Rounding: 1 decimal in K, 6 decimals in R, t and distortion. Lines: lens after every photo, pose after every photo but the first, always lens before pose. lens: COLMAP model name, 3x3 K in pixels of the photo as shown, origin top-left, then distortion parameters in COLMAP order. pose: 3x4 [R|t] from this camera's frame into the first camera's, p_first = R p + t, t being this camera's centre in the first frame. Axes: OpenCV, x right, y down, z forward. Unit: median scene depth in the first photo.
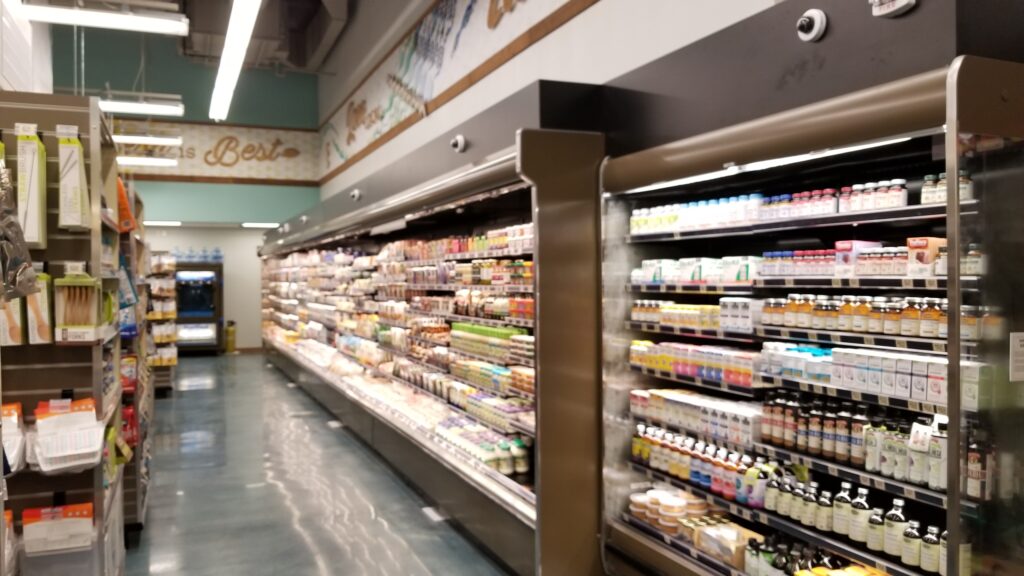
lens RADIAL K [[805.0, 0, 512.6], [0, 805.0, 287.1], [0, 0, 1]] dist [0.037711, -0.075383]
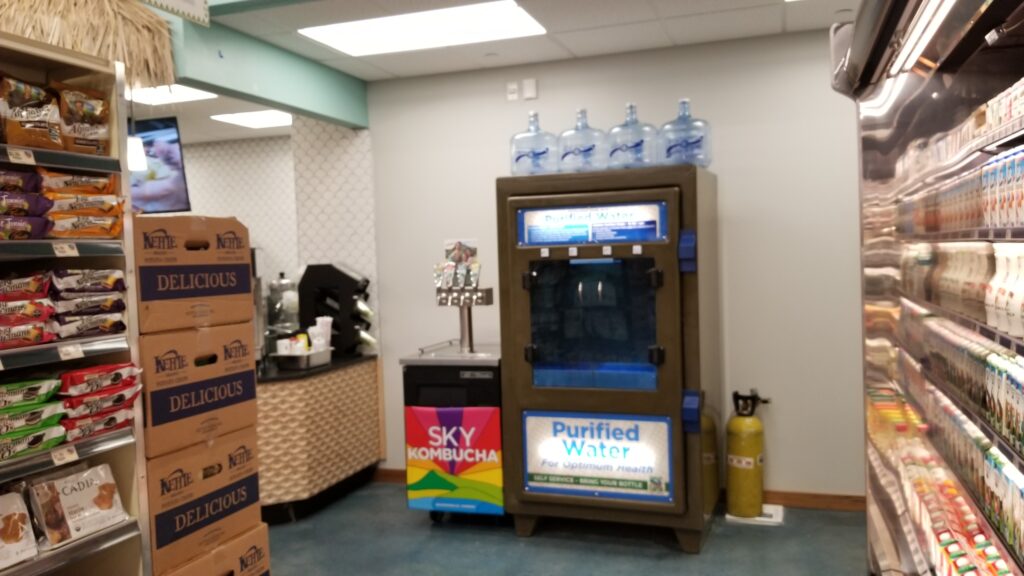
lens RADIAL K [[805.0, 0, 511.7], [0, 805.0, 288.0], [0, 0, 1]] dist [0.037711, -0.075383]
pose [[0.759152, 0.006535, -0.650880, -0.246649], [0.018111, 0.999350, 0.031158, -0.002310], [0.650661, -0.035442, 0.758541, 0.786168]]
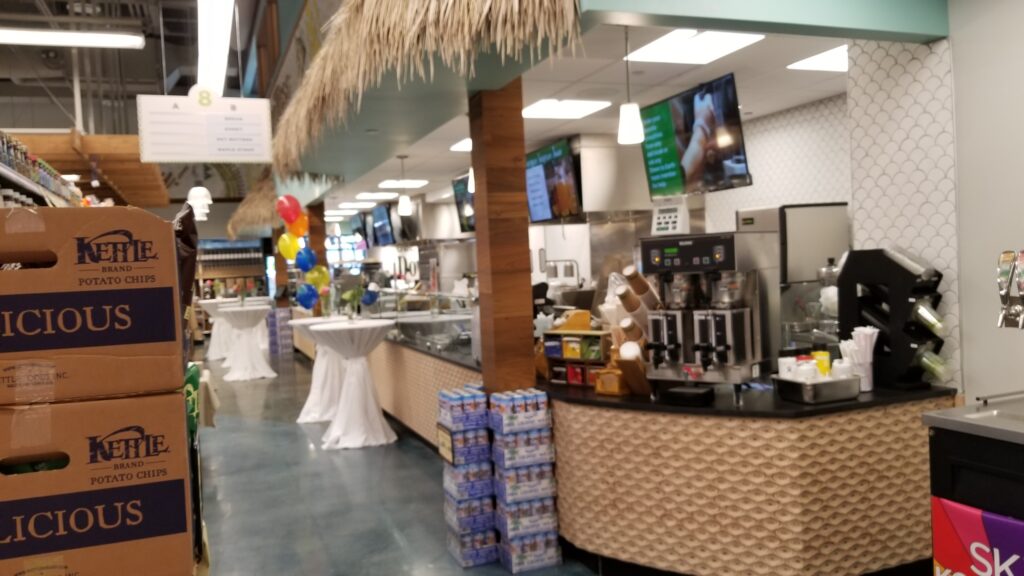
lens RADIAL K [[805.0, 0, 511.6], [0, 805.0, 290.5], [0, 0, 1]] dist [0.037711, -0.075383]
pose [[-0.007267, 0.042241, -0.999081, -0.284512], [0.033628, 0.998553, 0.041974, -0.004315], [0.999408, -0.033292, -0.008677, 0.871428]]
